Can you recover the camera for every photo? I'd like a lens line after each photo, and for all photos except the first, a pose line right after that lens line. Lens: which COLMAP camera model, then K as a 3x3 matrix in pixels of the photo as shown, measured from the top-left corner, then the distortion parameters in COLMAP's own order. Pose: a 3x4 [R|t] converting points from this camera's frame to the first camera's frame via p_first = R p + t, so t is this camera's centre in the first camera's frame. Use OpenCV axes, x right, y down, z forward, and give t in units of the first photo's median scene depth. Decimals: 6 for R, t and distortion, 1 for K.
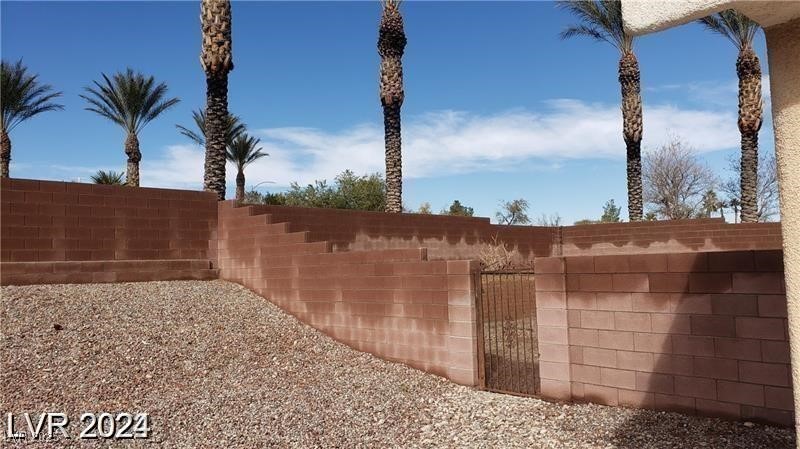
lens RADIAL K [[647.0, 0, 402.4], [0, 647.0, 240.3], [0, 0, 1]] dist [-0.002454, -0.001324]
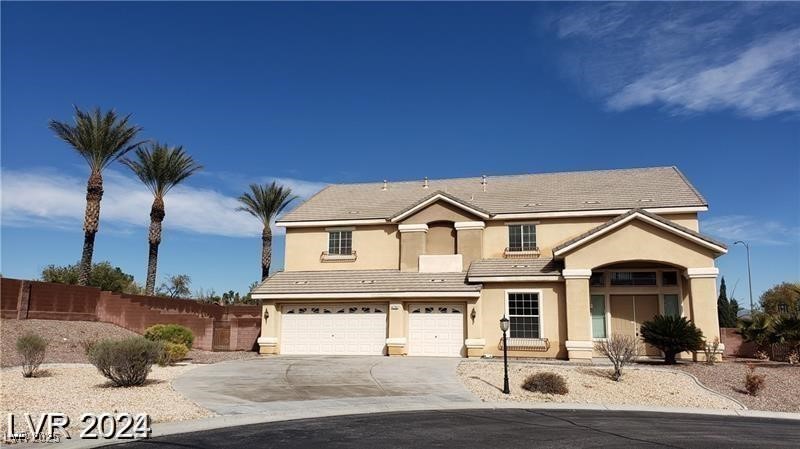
lens RADIAL K [[600.1, 0, 416.0], [0, 600.1, 226.2], [0, 0, 1]] dist [0.015114, 0.001062]
pose [[0.838423, 0.131911, 0.528816, -0.346443], [-0.057095, 0.986188, -0.155479, -0.009173], [-0.542021, 0.100165, 0.834374, -1.104712]]
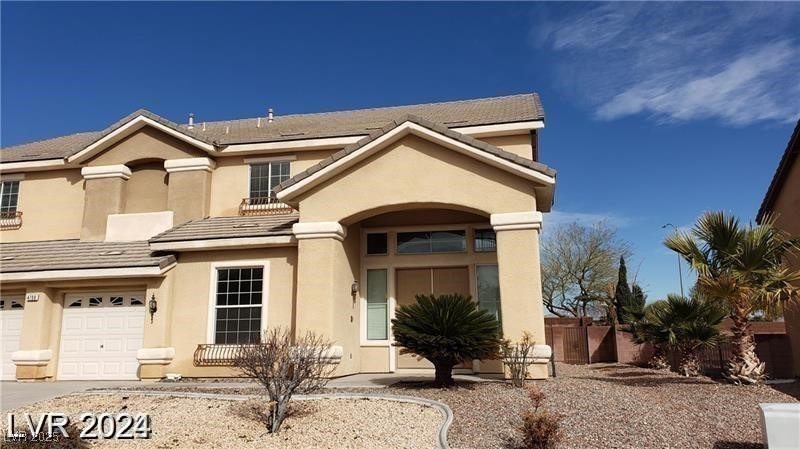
lens RADIAL K [[614.0, 0, 400.0], [0, 614.0, 224.5], [0, 0, 1]] dist [0.029148, -0.003078]
pose [[0.816632, 0.129196, 0.562513, 0.185115], [-0.037162, 0.984372, -0.172137, -0.008516], [-0.575962, 0.119668, 0.808670, -0.917216]]
